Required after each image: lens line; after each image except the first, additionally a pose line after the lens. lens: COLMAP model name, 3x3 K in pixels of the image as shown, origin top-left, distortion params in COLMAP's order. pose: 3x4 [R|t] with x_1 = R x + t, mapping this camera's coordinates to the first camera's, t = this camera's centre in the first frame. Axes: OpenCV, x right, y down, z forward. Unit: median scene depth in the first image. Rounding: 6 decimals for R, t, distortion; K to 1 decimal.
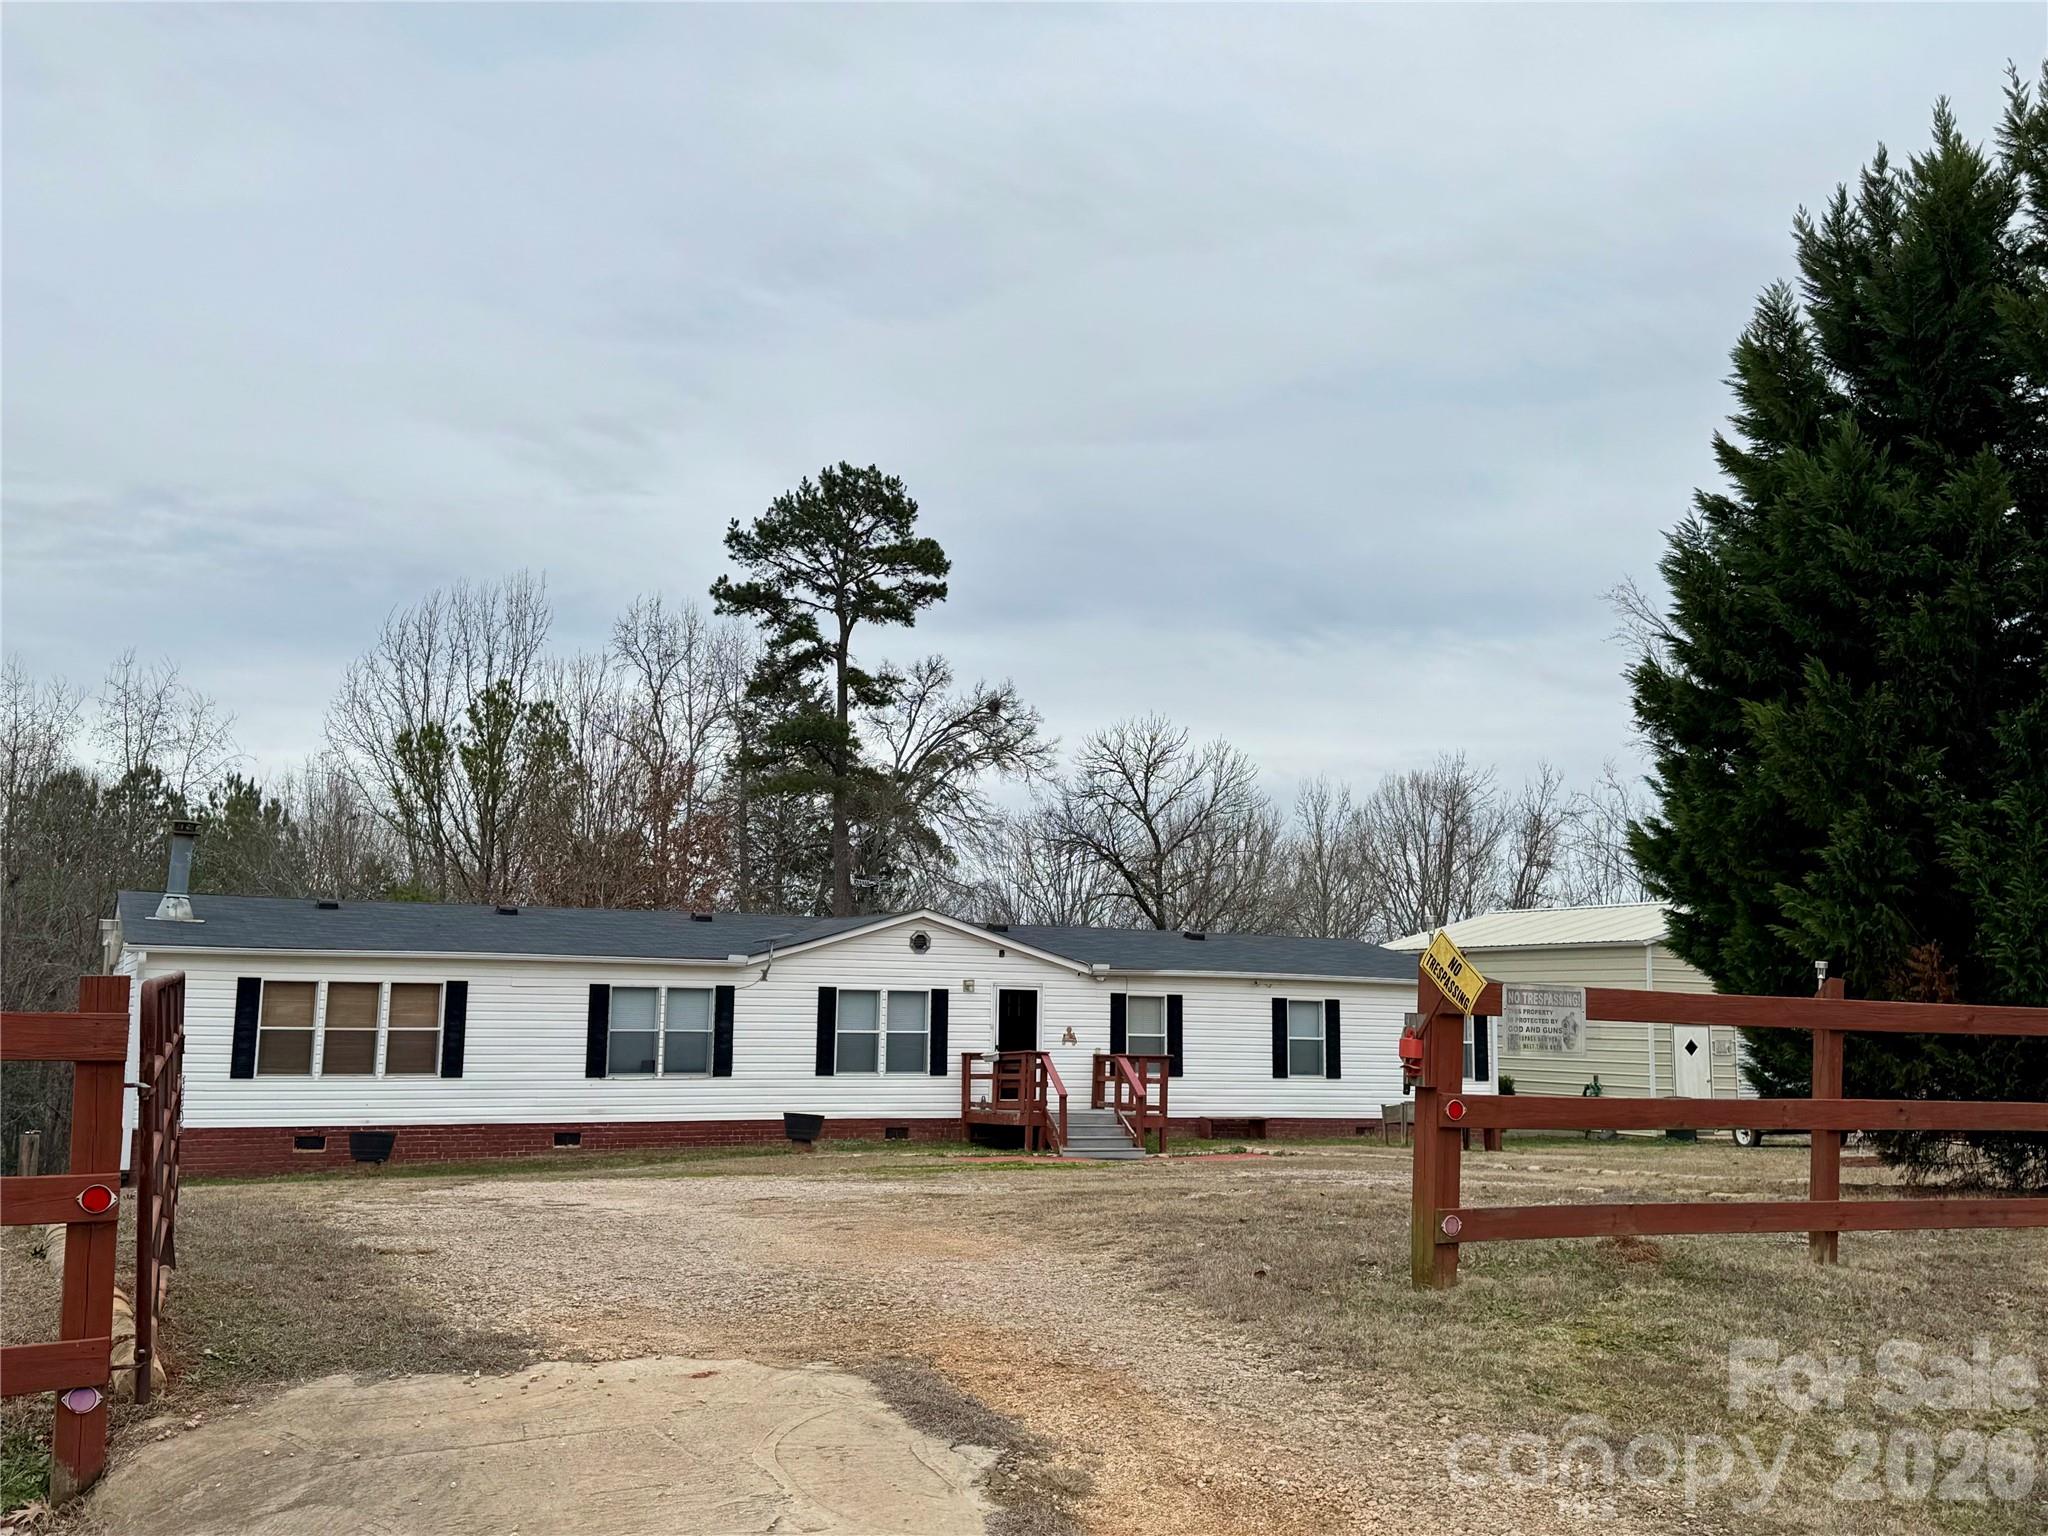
lens RADIAL K [[2030.8, 0, 1024.0], [0, 2030.8, 768.0], [0, 0, 1]] dist [0.131802, 0.003660]
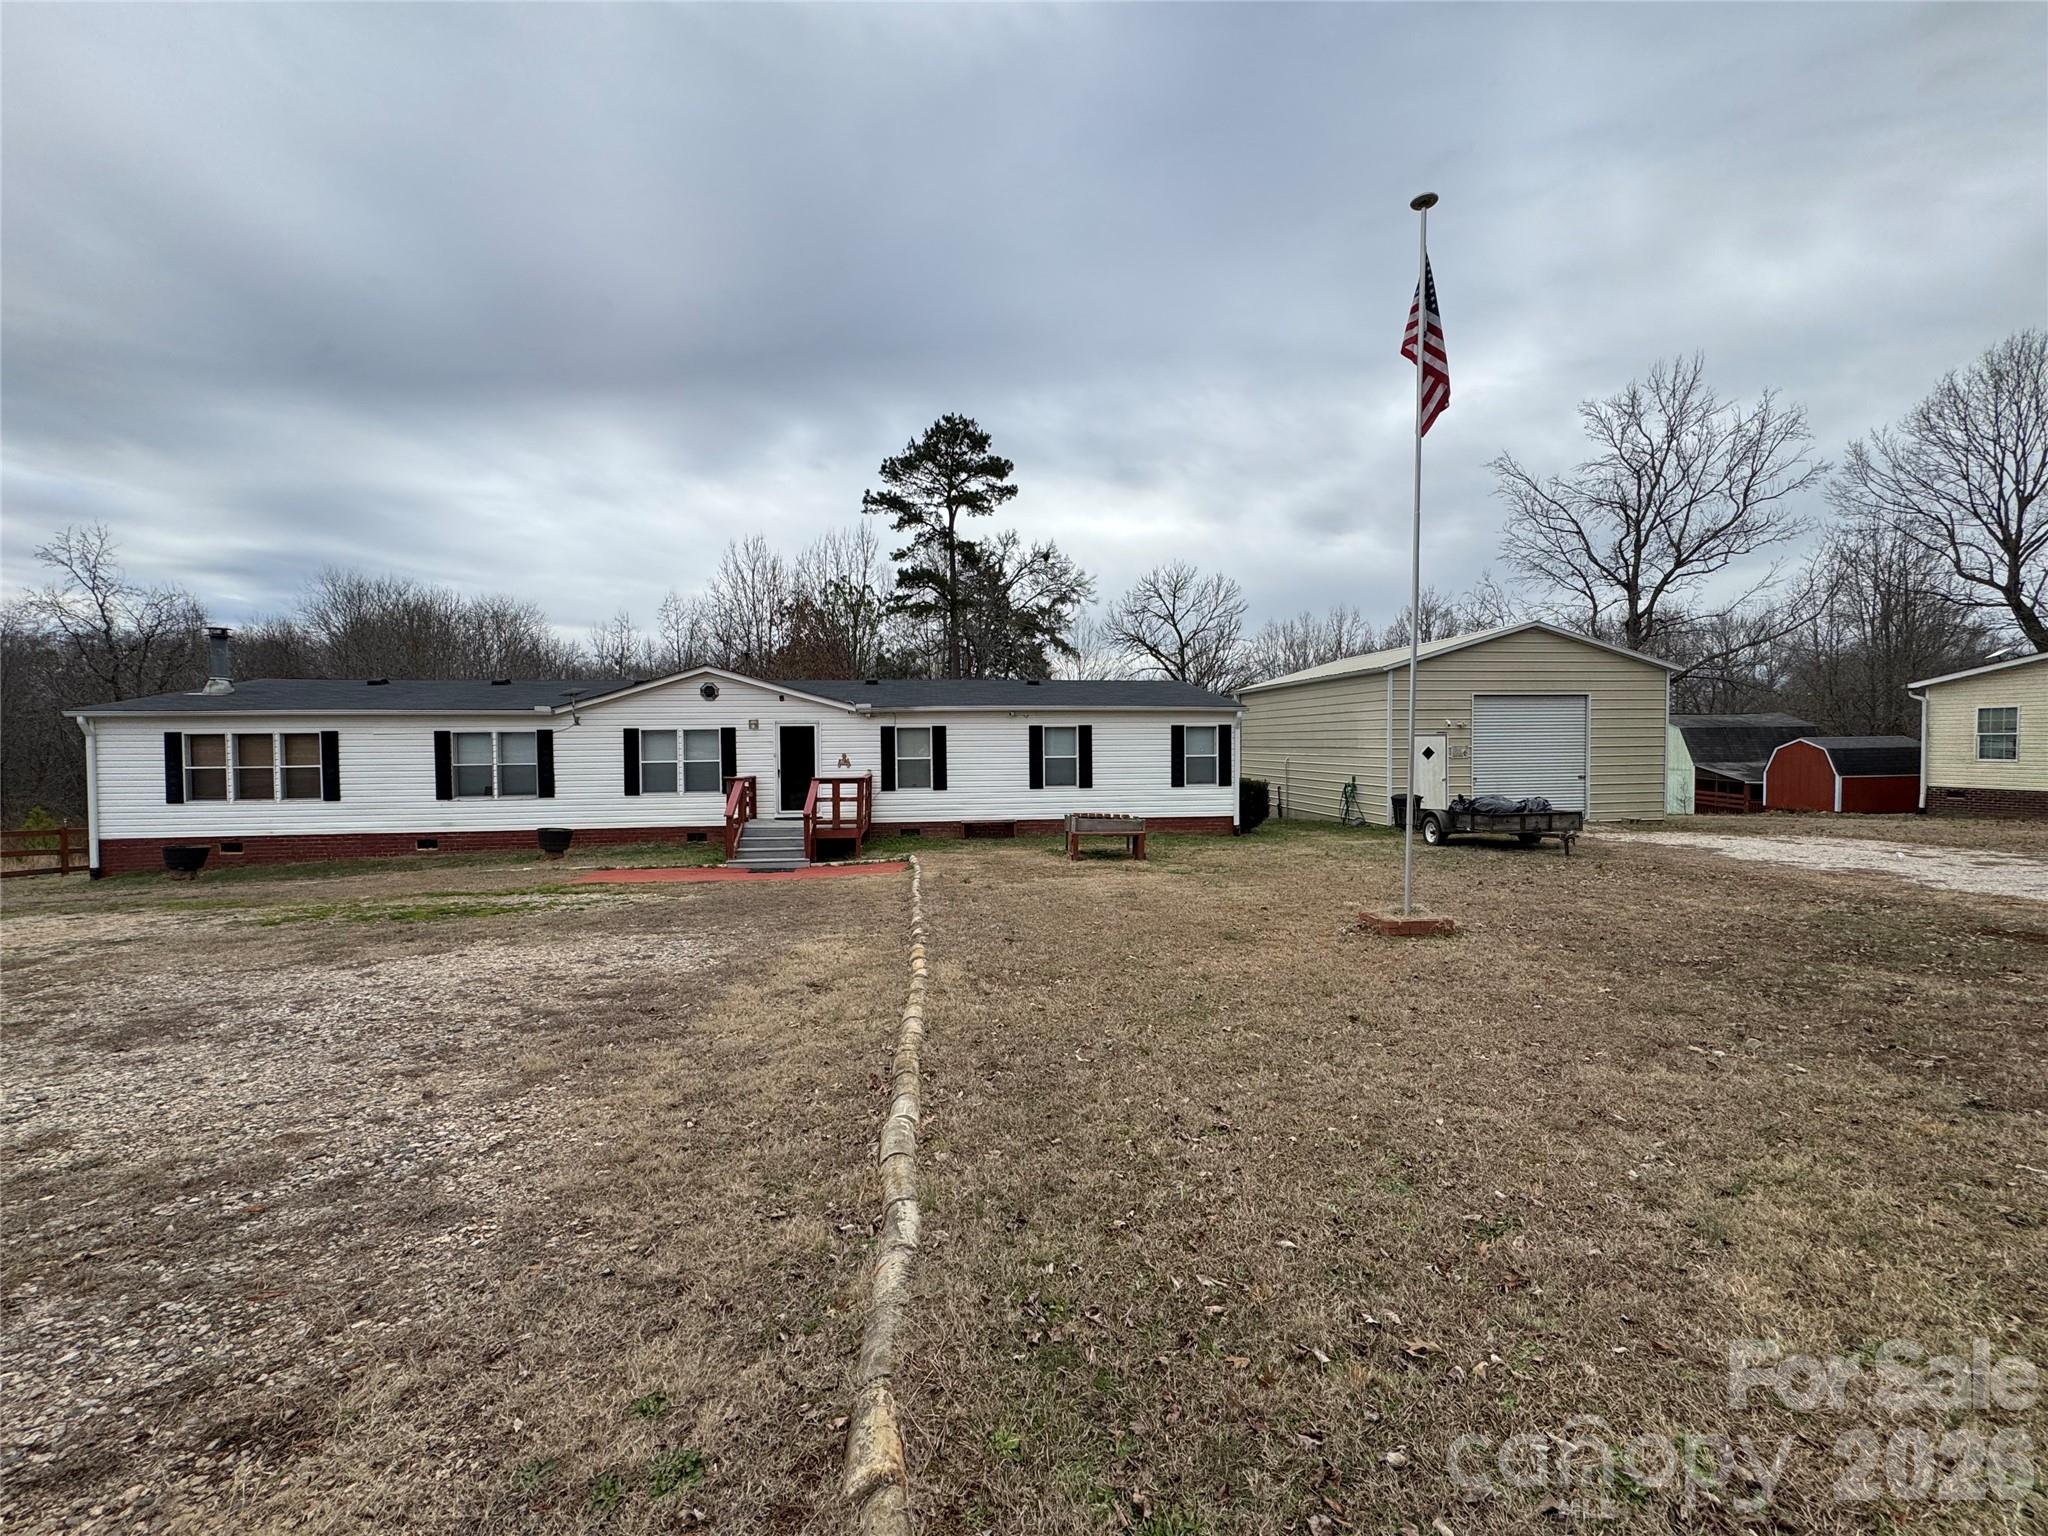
lens RADIAL K [[827.8, 0, 1024.0], [0, 827.8, 768.0], [0, 0, 1]] dist [0.000984, 0.000028]
pose [[0.949603, -0.016106, -0.313042, 0.296288], [0.064201, 0.987501, 0.143943, 0.069408], [0.306811, -0.156786, 0.938768, 0.553218]]
